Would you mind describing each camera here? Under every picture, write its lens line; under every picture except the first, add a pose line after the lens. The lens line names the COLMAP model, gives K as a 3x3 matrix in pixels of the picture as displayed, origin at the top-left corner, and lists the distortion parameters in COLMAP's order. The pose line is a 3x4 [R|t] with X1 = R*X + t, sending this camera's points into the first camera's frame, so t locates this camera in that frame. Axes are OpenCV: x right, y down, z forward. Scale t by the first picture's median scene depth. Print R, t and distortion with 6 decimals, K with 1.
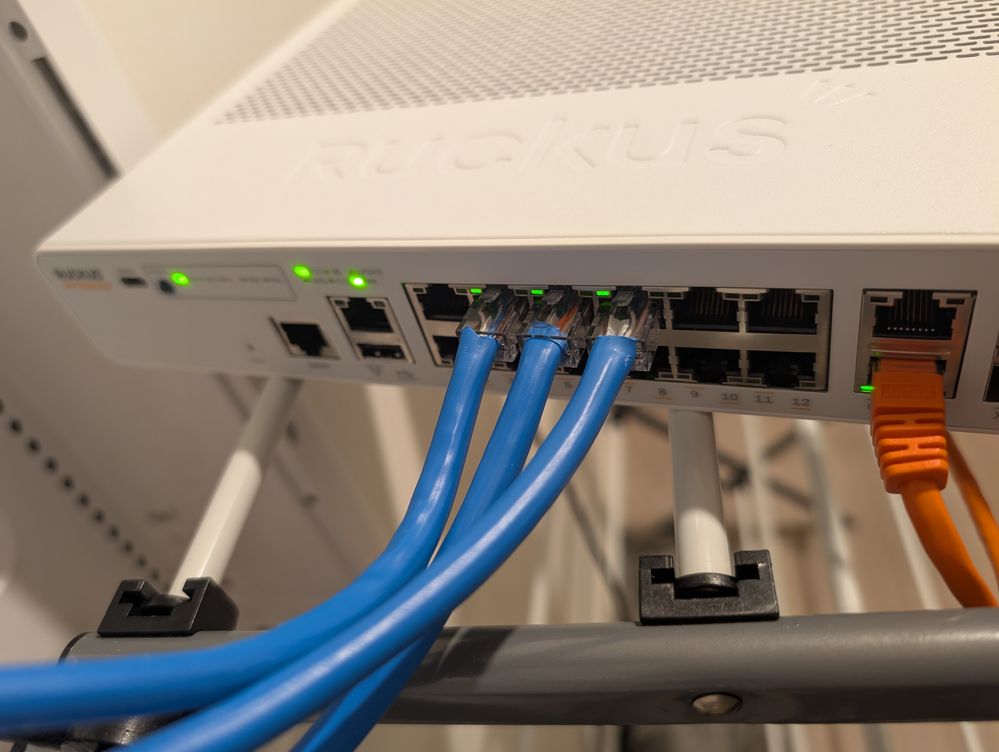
lens RADIAL K [[503.1, 0, 499.6], [0, 503.1, 375.7], [0, 0, 1]] dist [-0.017291, -0.000496]
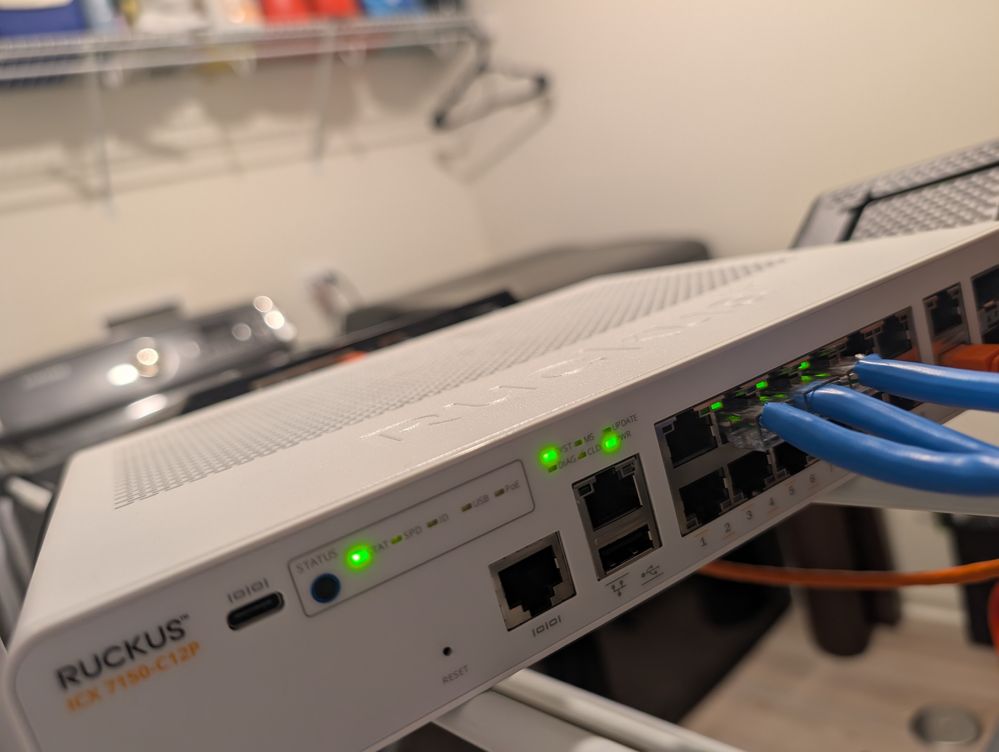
lens RADIAL K [[705.6, 0, 499.6], [0, 705.6, 375.9], [0, 0, 1]] dist [-0.011584, -0.004261]
pose [[0.725853, -0.237933, 0.645388, -0.955586], [0.511858, 0.813621, -0.275721, -0.064888], [-0.459498, 0.530480, 0.712357, 0.288665]]
